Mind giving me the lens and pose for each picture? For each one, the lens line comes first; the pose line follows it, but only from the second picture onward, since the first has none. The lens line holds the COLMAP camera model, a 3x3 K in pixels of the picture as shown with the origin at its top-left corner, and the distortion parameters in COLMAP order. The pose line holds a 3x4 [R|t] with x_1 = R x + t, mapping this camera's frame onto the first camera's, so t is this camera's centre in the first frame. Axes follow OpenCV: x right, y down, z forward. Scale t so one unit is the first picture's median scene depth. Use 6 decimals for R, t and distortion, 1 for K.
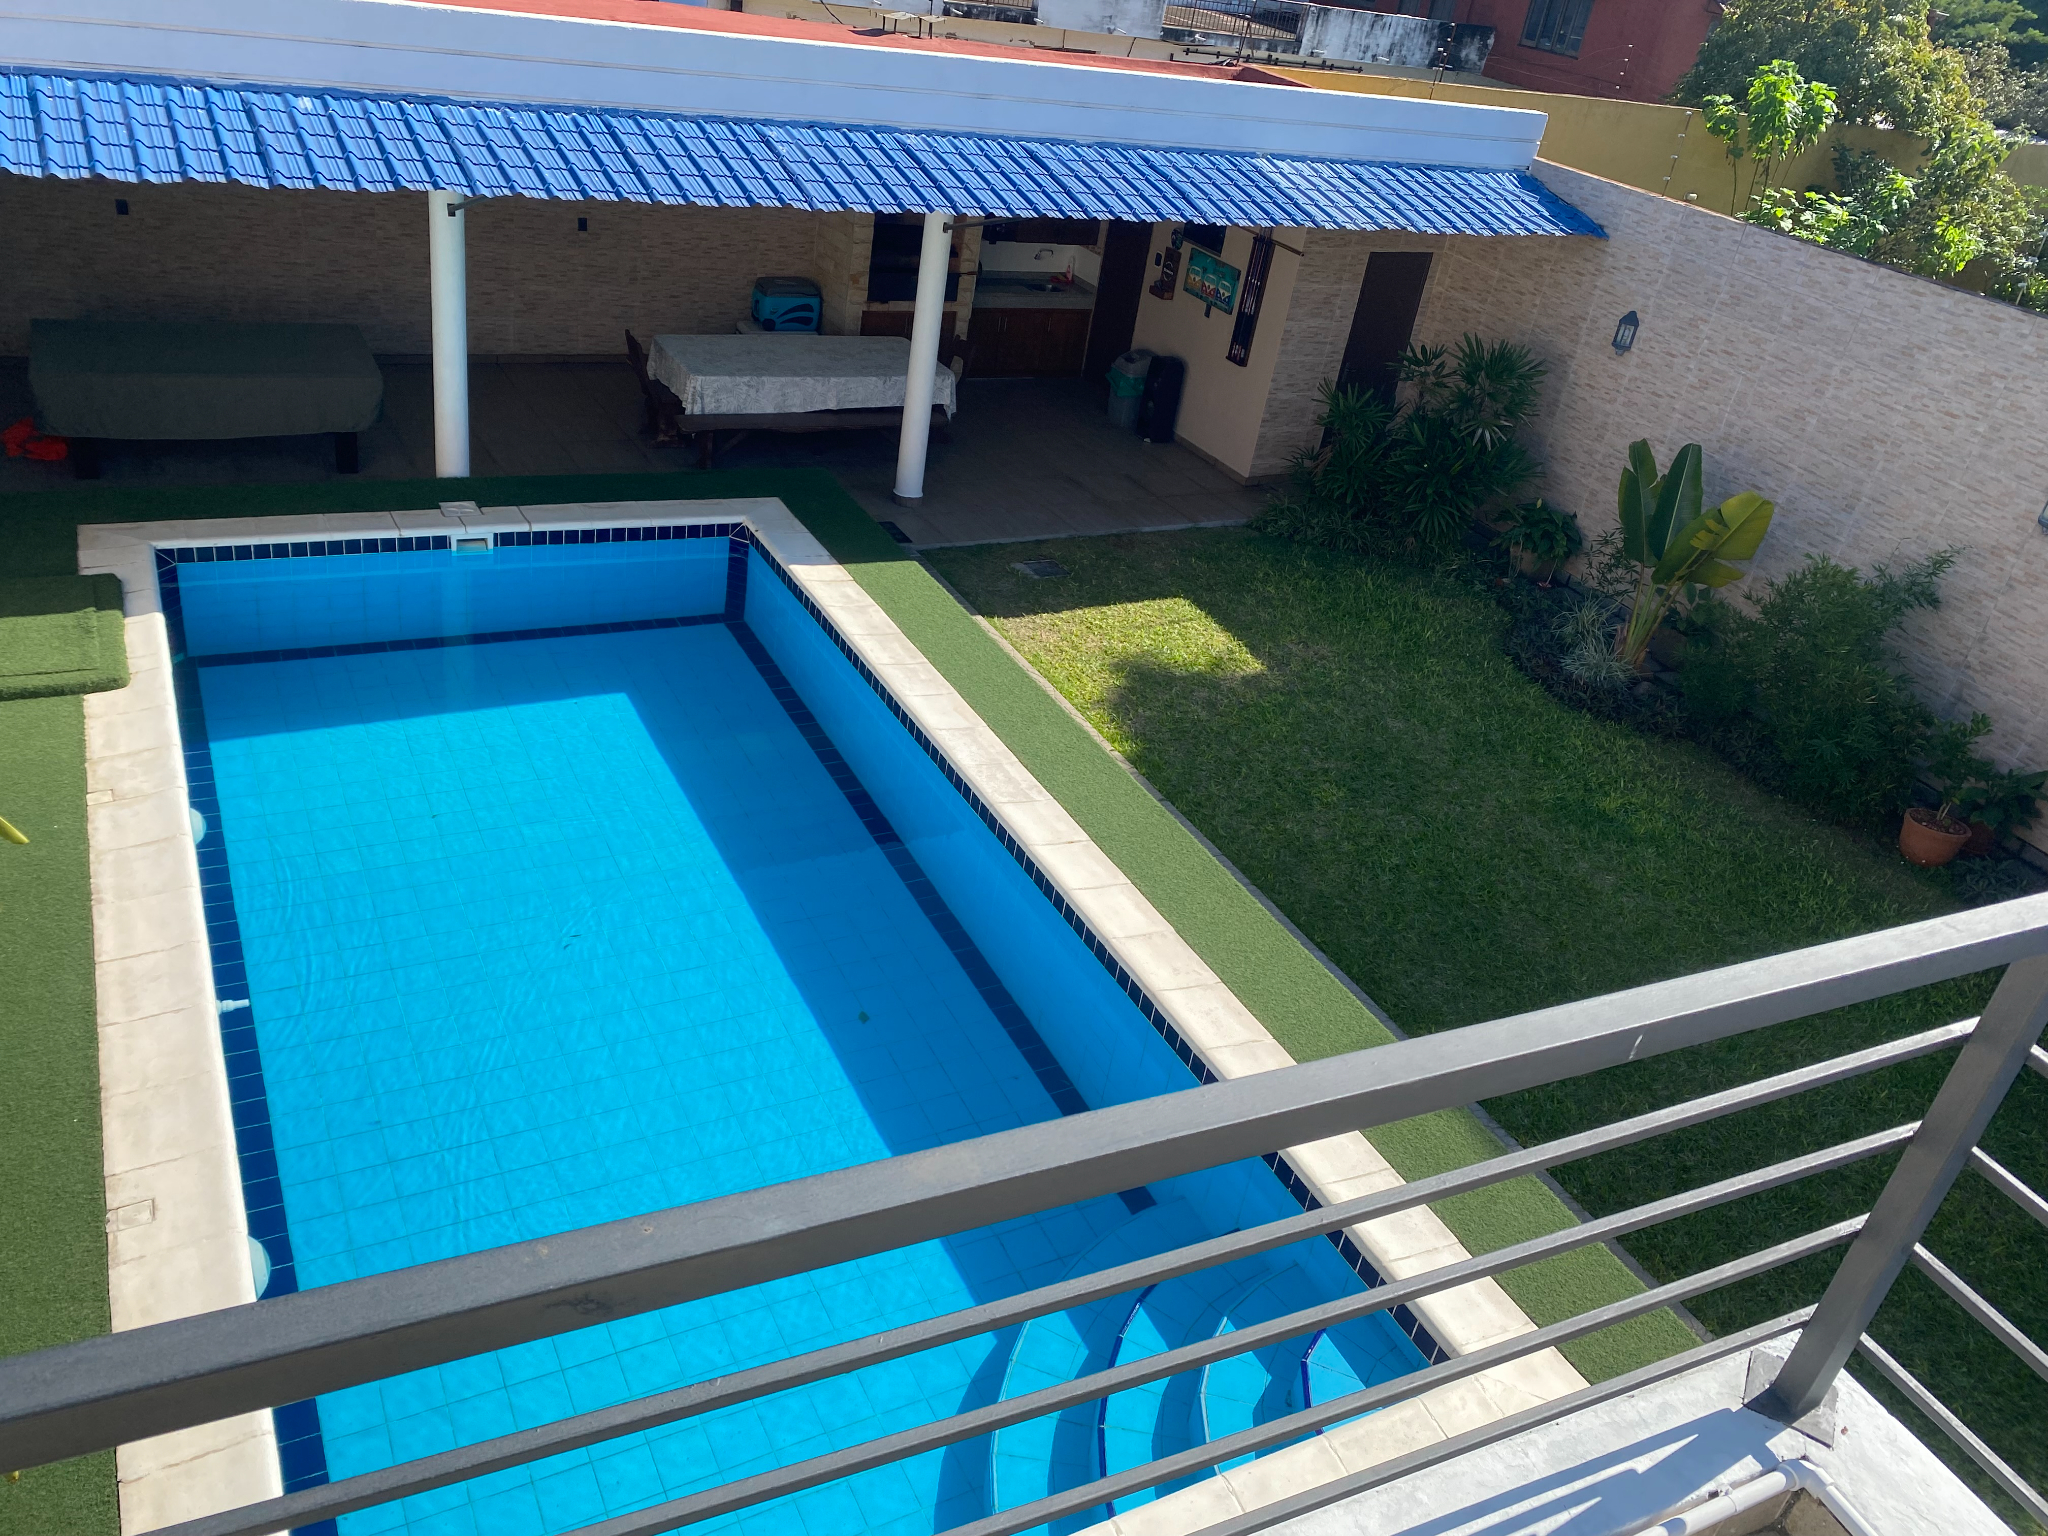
lens RADIAL K [[1576.5, 0, 990.3], [0, 1576.5, 752.2], [0, 0, 1]] dist [0.040485, -0.053796]
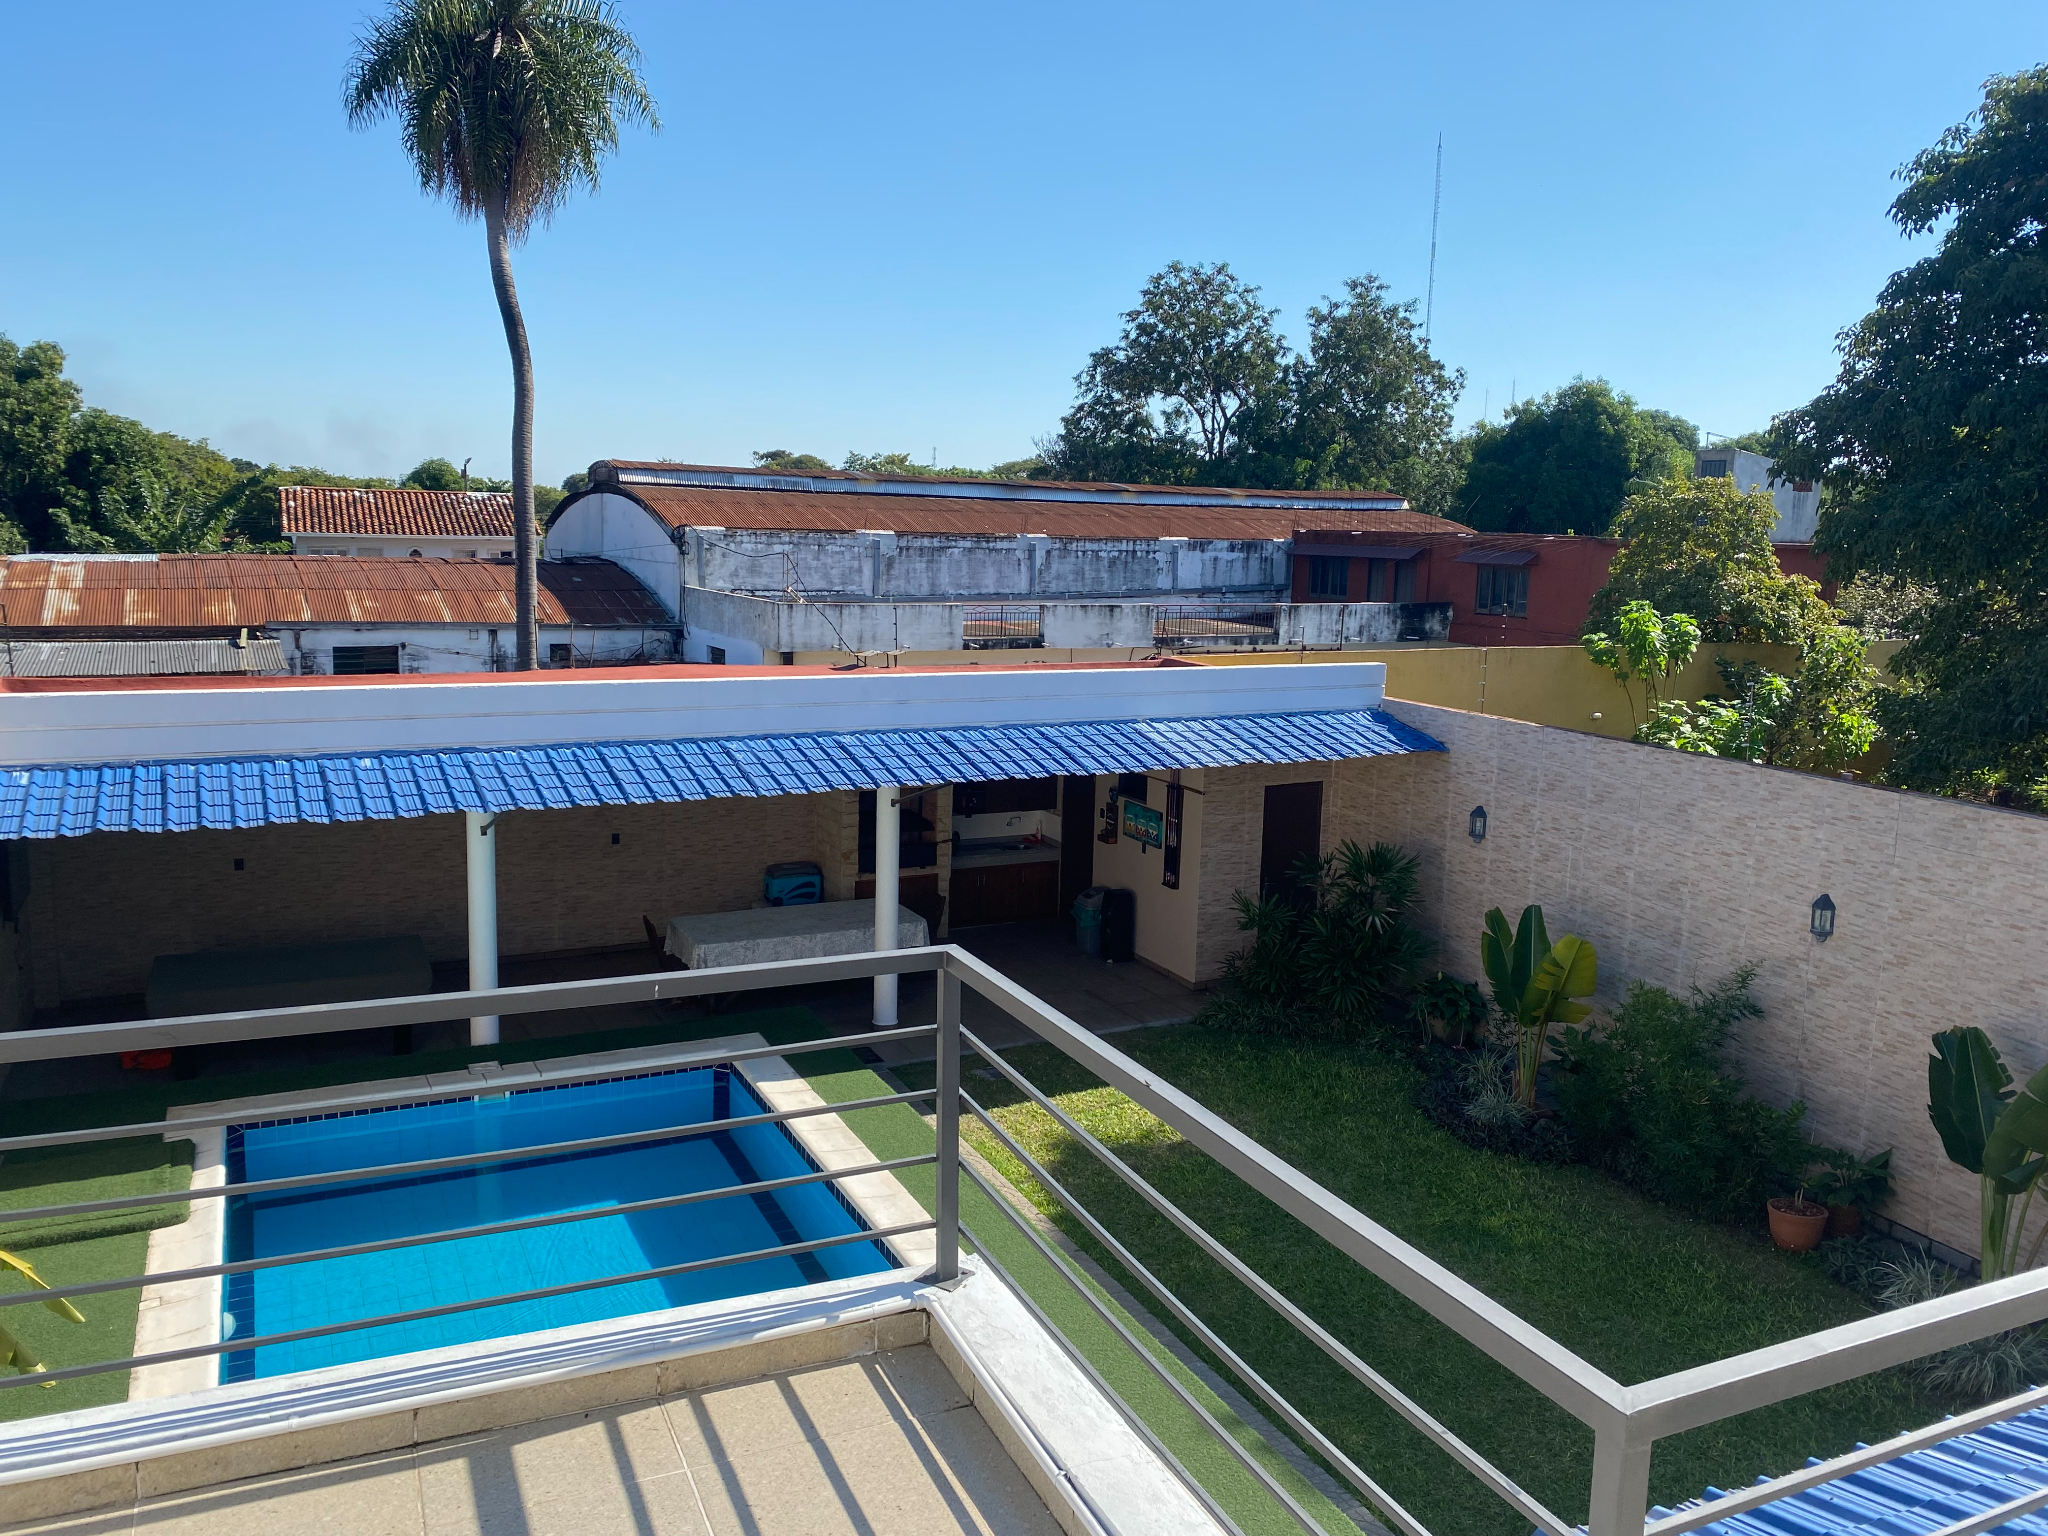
lens RADIAL K [[1576.5, 0, 1021.1], [0, 1576.5, 727.2], [0, 0, 1]] dist [0.040485, -0.053796]
pose [[0.992814, -0.114701, -0.034118, 0.119414], [0.093556, 0.921738, -0.376359, 0.085299], [0.074616, 0.370463, 0.925845, -0.149656]]
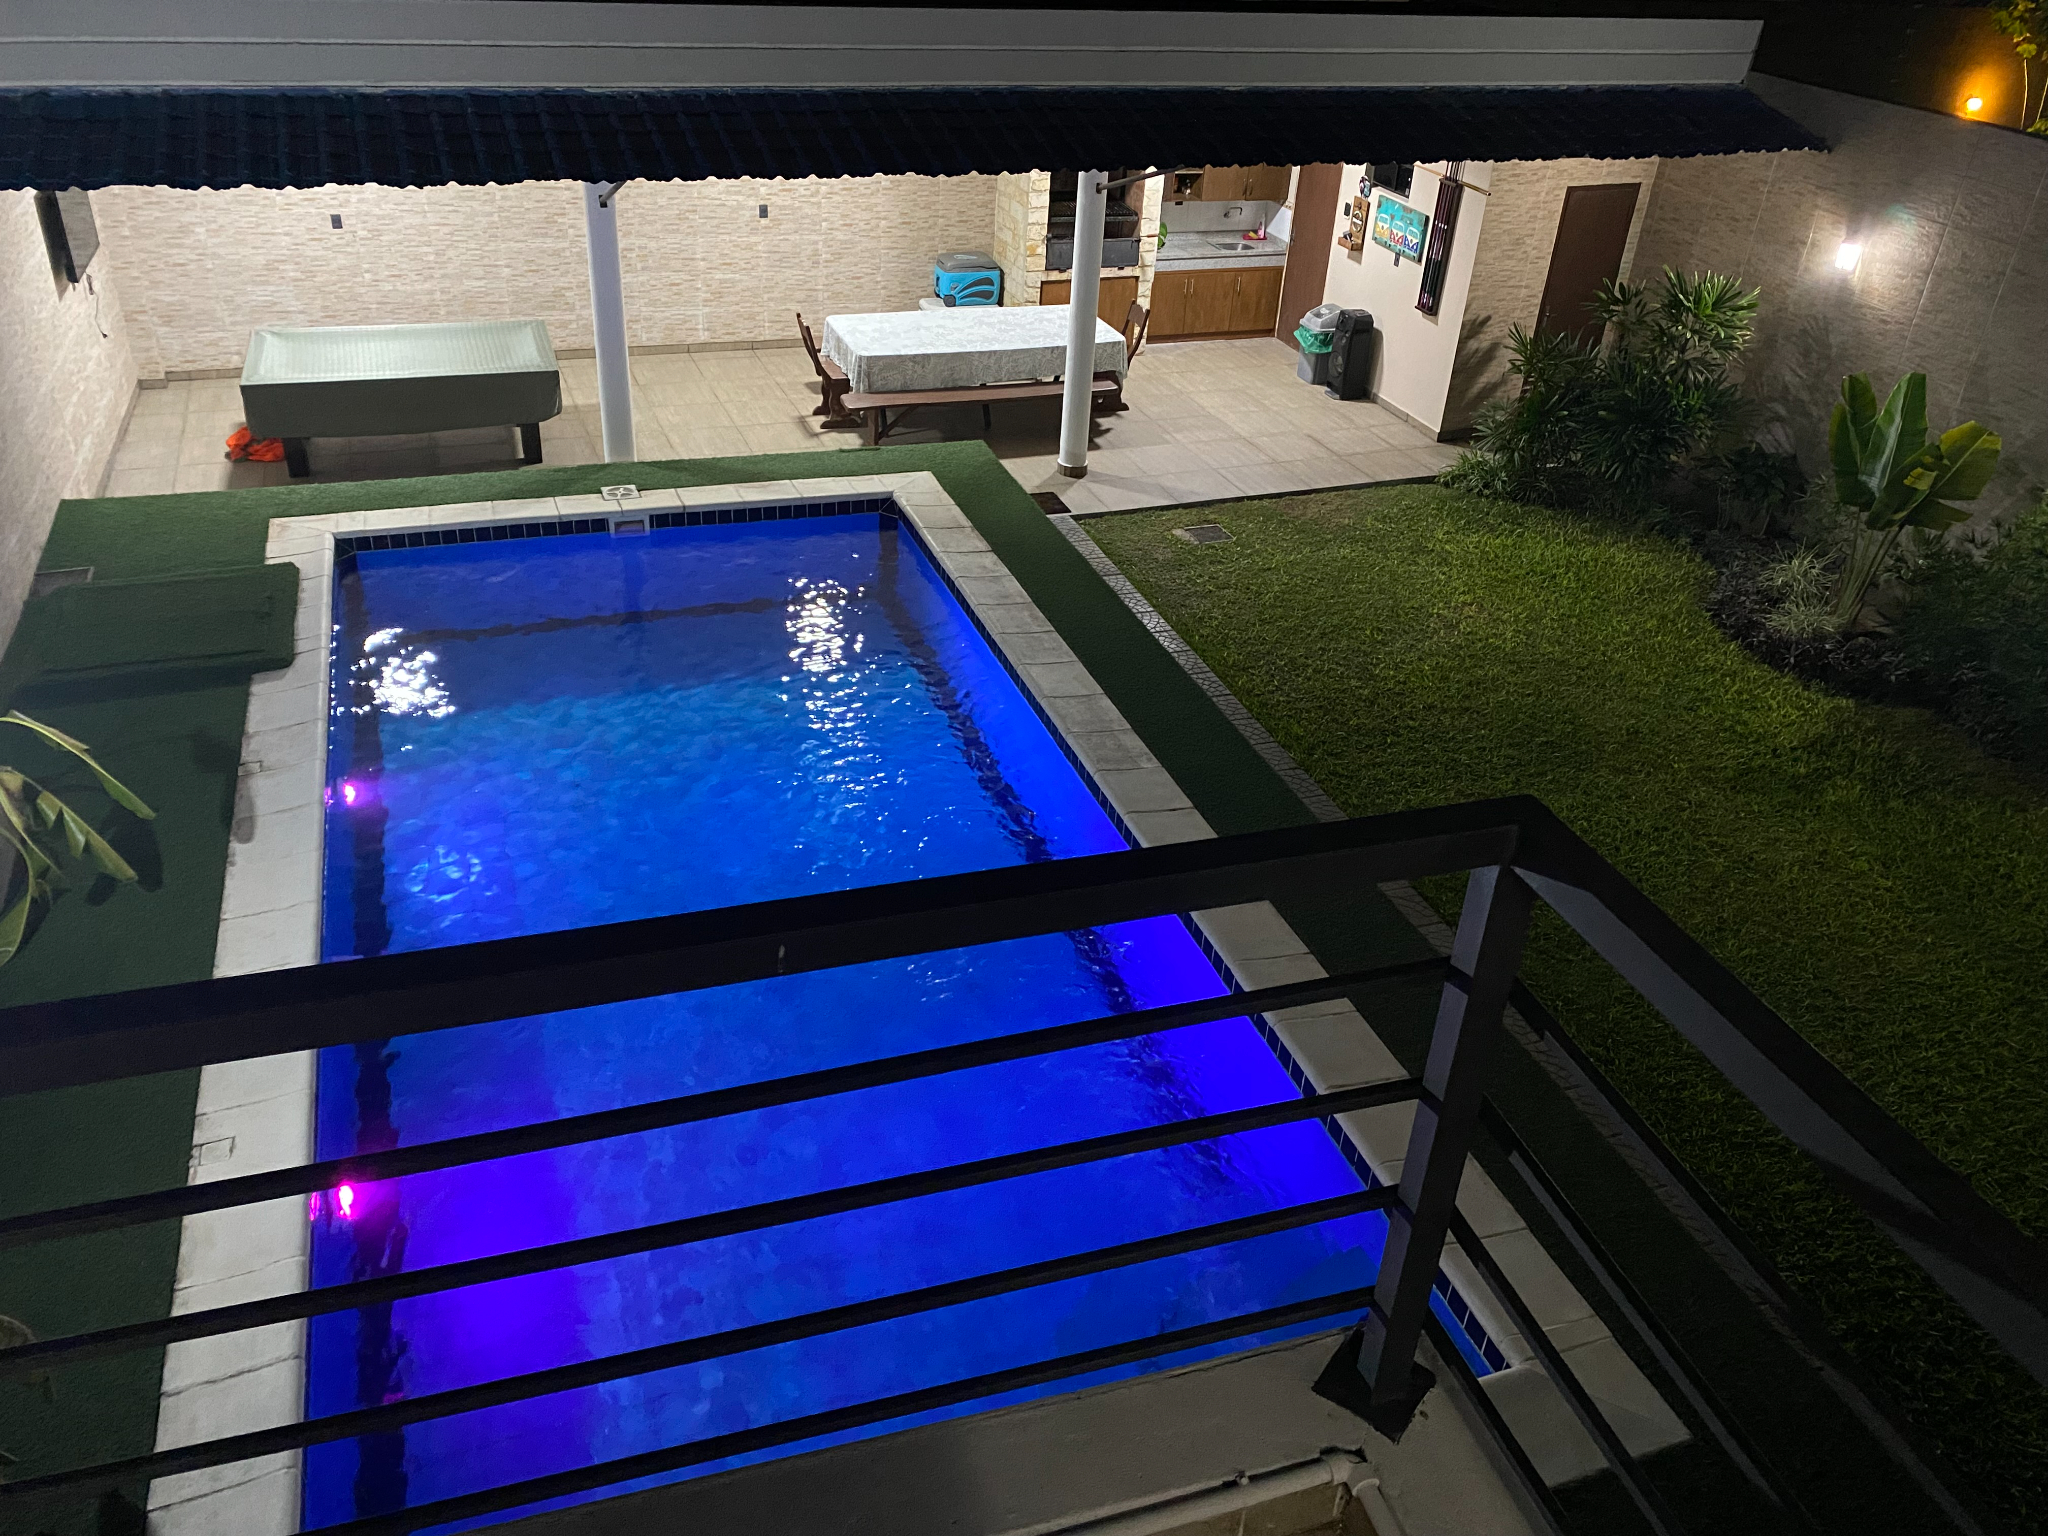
lens RADIAL K [[1576.5, 0, 1013.6], [0, 1576.5, 762.3], [0, 0, 1]] dist [0.040485, -0.053796]
pose [[0.987159, -0.007689, -0.159556, 0.073048], [0.010756, 0.999773, 0.018368, 0.005926], [0.159379, -0.019848, 0.987018, 0.013045]]
